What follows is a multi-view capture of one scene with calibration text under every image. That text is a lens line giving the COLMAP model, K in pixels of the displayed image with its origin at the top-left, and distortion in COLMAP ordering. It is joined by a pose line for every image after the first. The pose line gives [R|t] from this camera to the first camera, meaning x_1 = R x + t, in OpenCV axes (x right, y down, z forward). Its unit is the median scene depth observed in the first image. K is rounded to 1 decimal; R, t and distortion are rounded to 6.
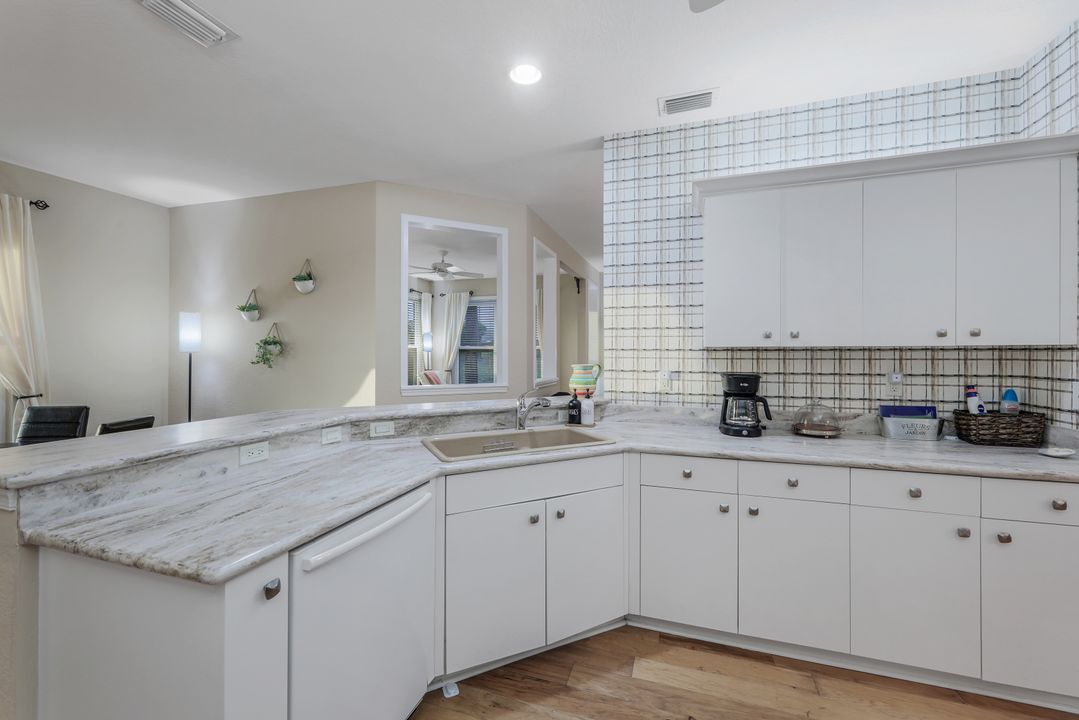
lens RADIAL K [[436.2, 0, 538.8], [0, 436.2, 356.4], [0, 0, 1]] dist [-0.002191, -0.000076]
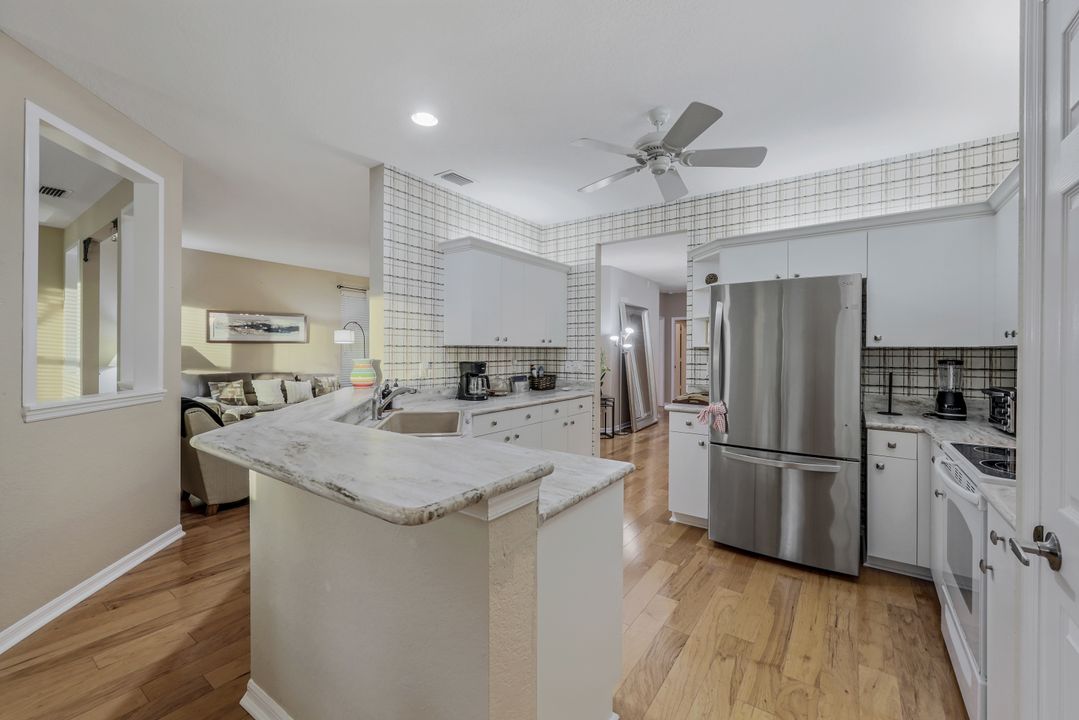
lens RADIAL K [[436.2, 0, 534.0], [0, 436.2, 356.3], [0, 0, 1]] dist [-0.002191, -0.000076]
pose [[0.299314, -0.010951, 0.954092, -1.045126], [0.000555, 0.999936, 0.011303, -0.000111], [-0.954155, -0.002853, 0.299301, 0.328166]]
